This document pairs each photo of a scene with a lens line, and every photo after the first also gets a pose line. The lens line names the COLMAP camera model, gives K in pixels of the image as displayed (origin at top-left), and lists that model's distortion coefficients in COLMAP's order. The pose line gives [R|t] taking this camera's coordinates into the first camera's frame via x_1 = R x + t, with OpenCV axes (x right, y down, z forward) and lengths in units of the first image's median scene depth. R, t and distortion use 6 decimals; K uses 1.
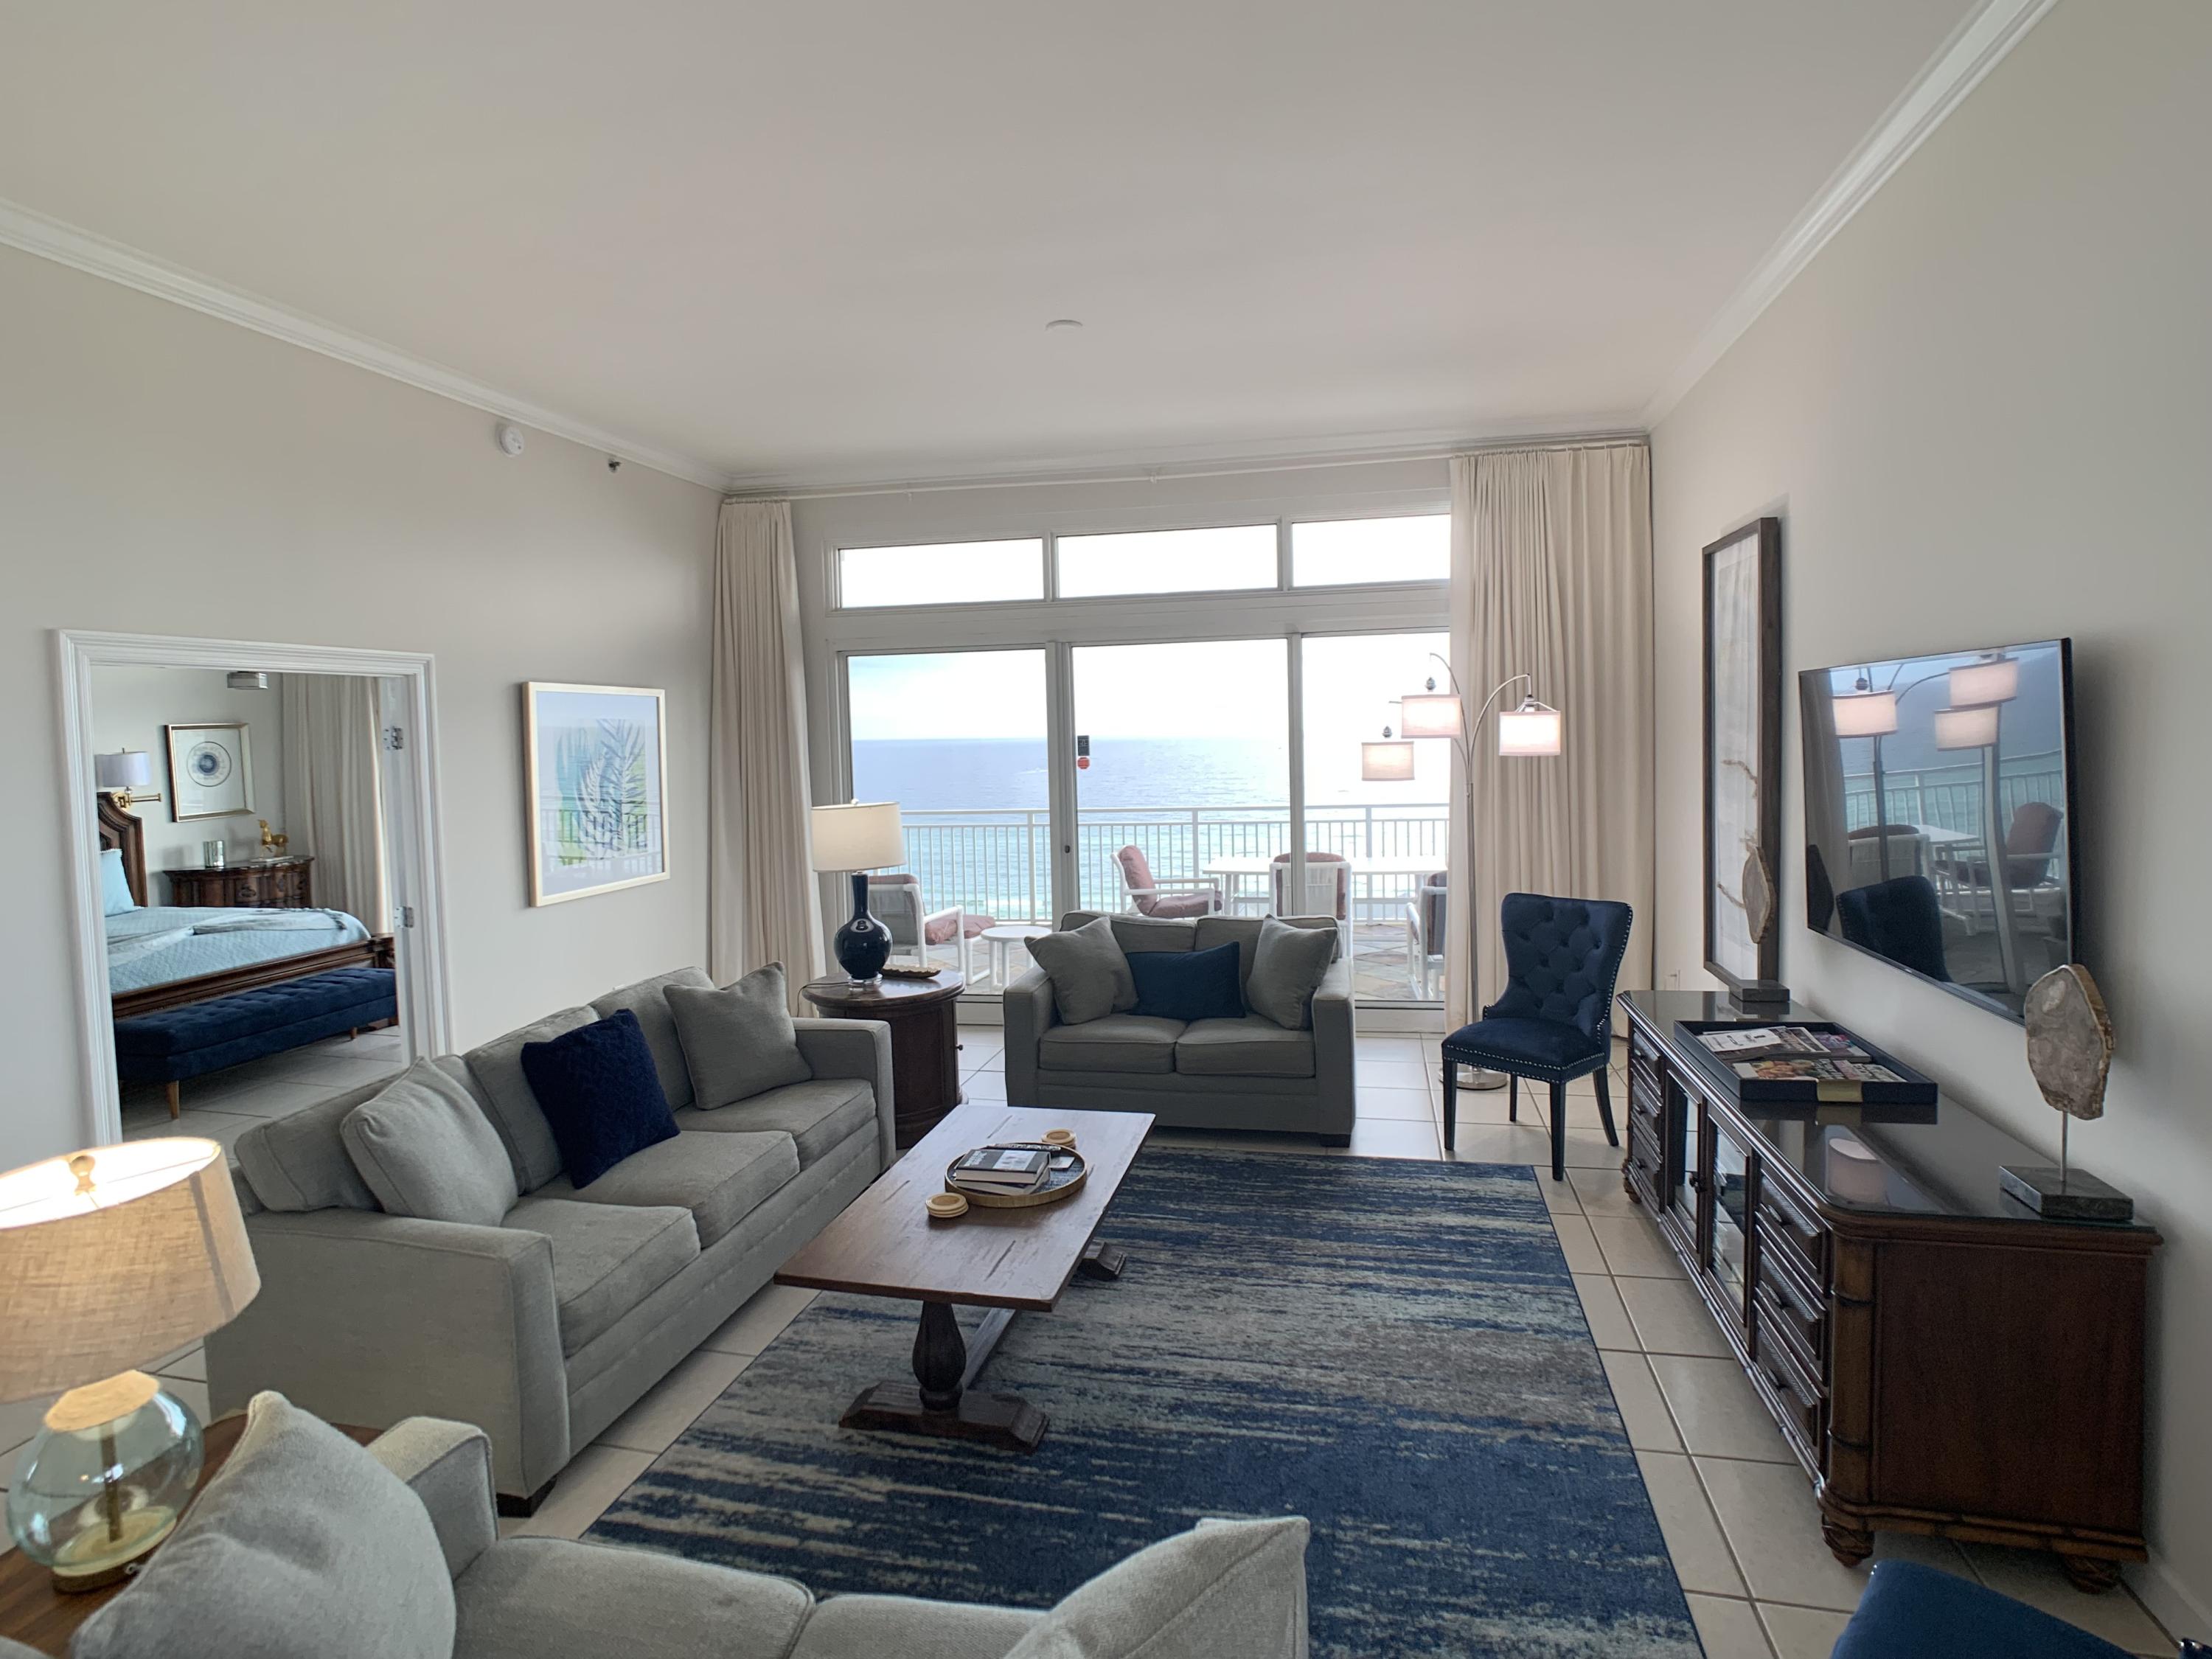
lens RADIAL K [[1145.5, 0, 1108.7], [0, 1145.5, 796.3], [0, 0, 1]] dist [-0.016823, 0.005884]
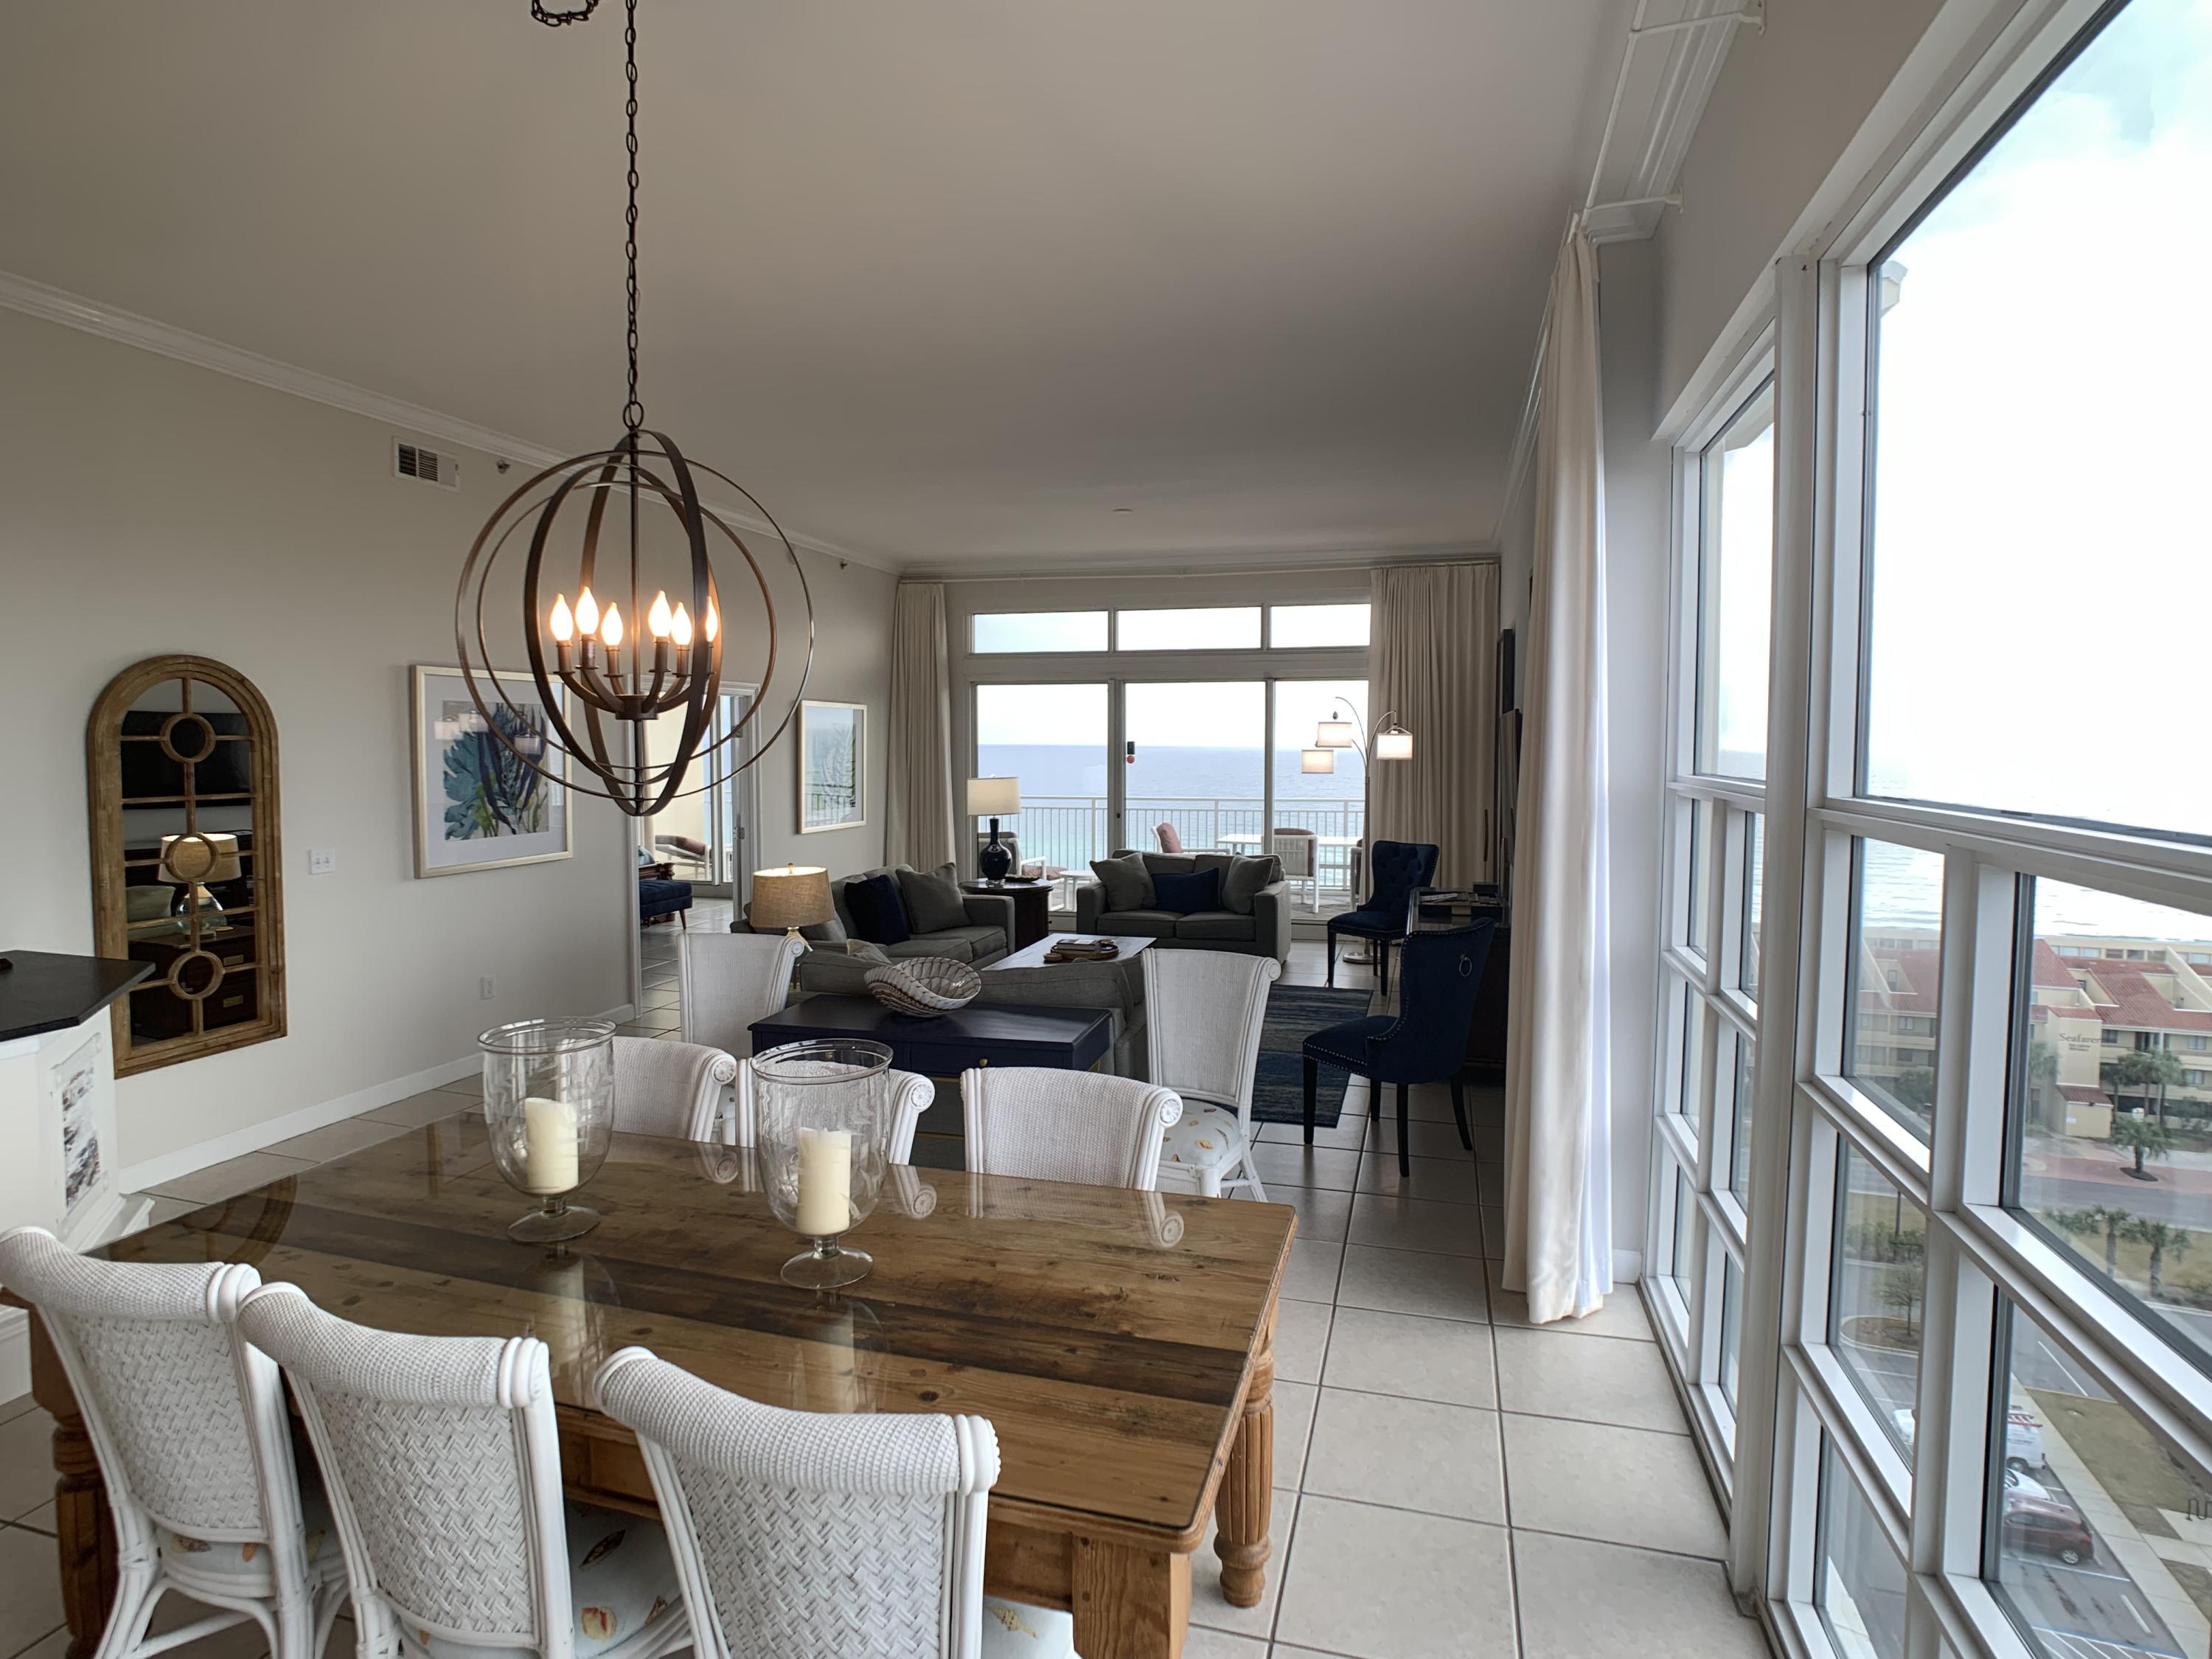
lens RADIAL K [[1145.5, 0, 1141.0], [0, 1145.5, 819.7], [0, 0, 1]] dist [-0.016823, 0.005884]
pose [[0.999301, 0.027927, -0.024849, 0.033055], [-0.027642, 0.999549, 0.011737, 0.033901], [0.025165, -0.011042, 0.999622, -0.541742]]
